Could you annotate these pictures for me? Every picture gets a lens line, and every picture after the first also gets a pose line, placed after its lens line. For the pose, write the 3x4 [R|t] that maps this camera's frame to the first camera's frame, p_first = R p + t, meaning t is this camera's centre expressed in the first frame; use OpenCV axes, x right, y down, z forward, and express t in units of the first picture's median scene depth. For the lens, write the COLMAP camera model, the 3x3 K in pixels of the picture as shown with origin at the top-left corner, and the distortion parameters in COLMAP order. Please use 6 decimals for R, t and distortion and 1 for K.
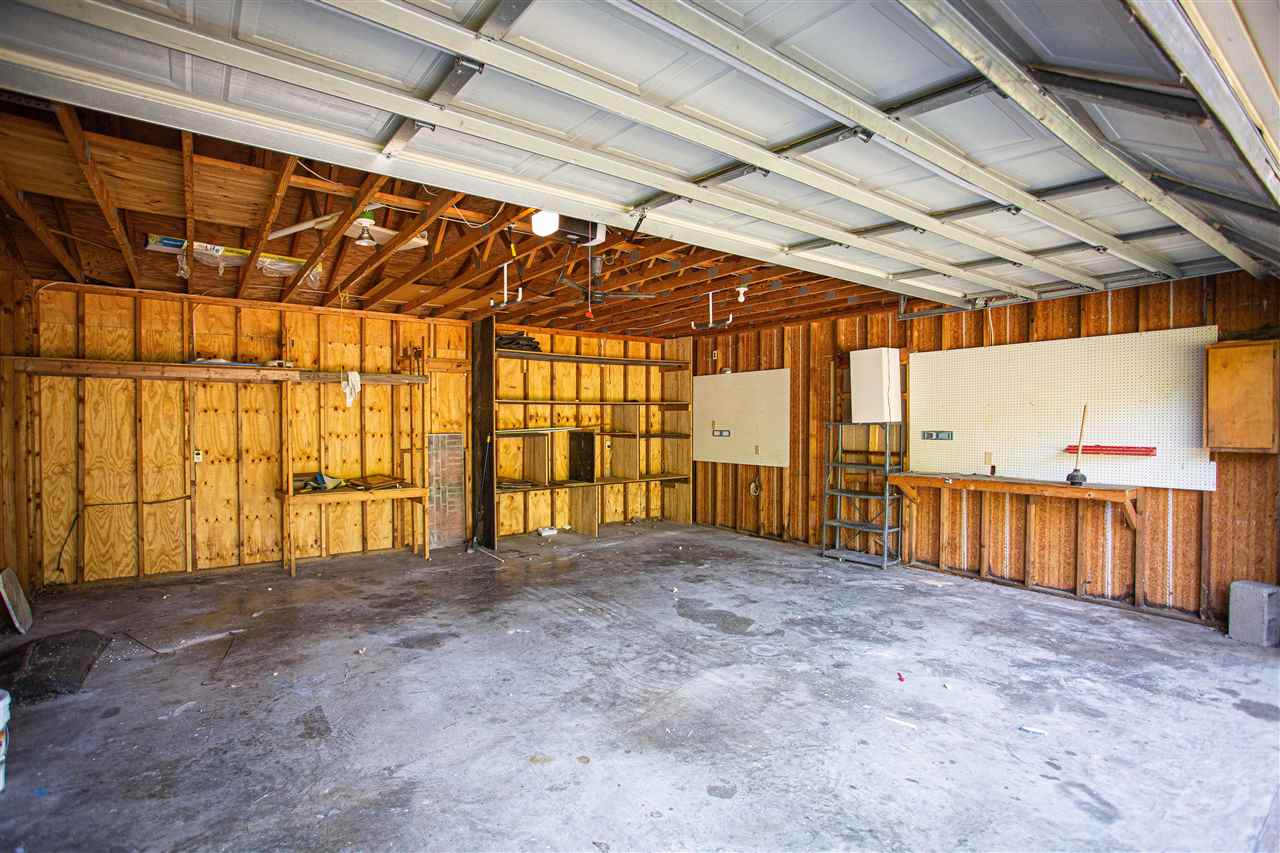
lens RADIAL K [[618.6, 0, 649.4], [0, 618.6, 422.3], [0, 0, 1]] dist [-0.056461, 0.008383]
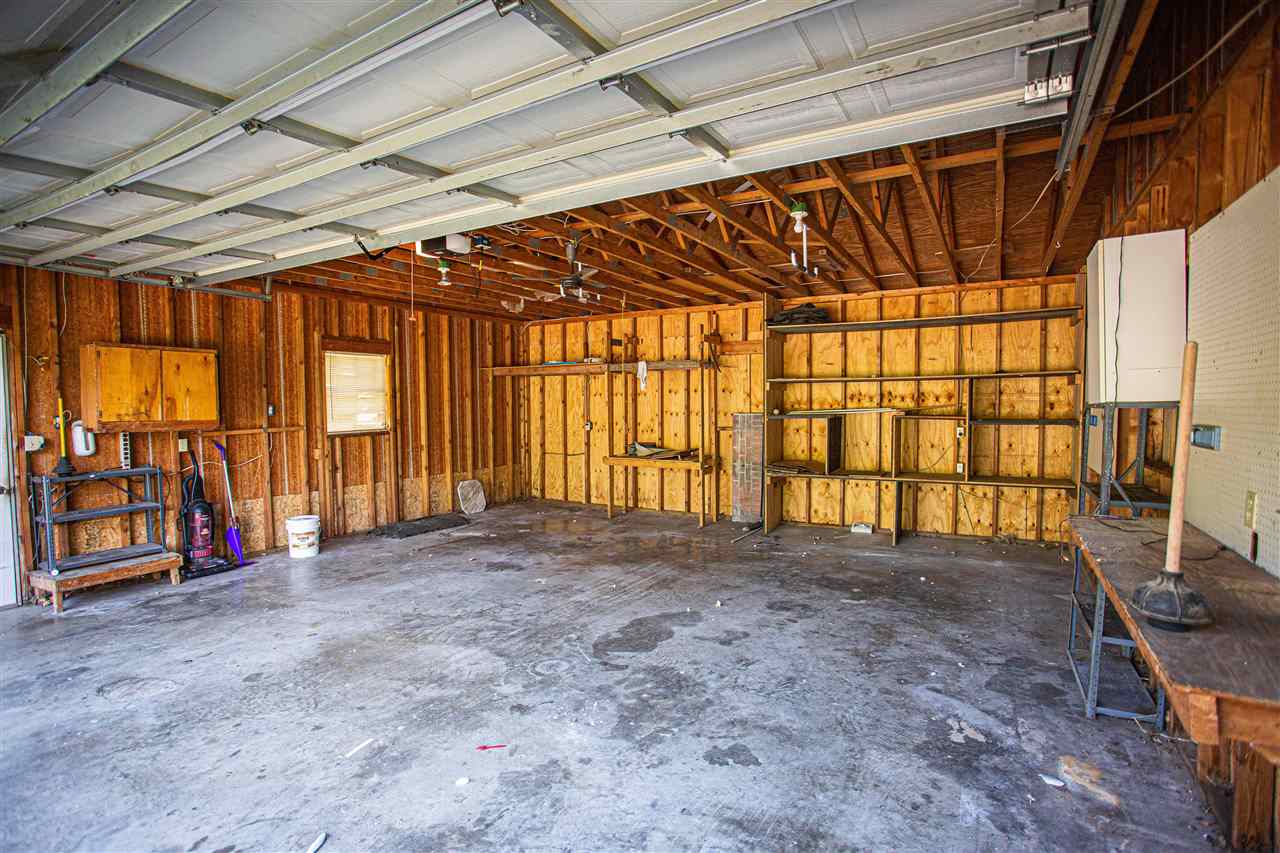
lens RADIAL K [[618.6, 0, 647.7], [0, 618.6, 430.5], [0, 0, 1]] dist [-0.056461, 0.008383]
pose [[0.389579, 0.039595, -0.920142, 0.809329], [0.005226, 0.998964, 0.045199, -0.002014], [0.920978, -0.022417, 0.388969, 0.623918]]
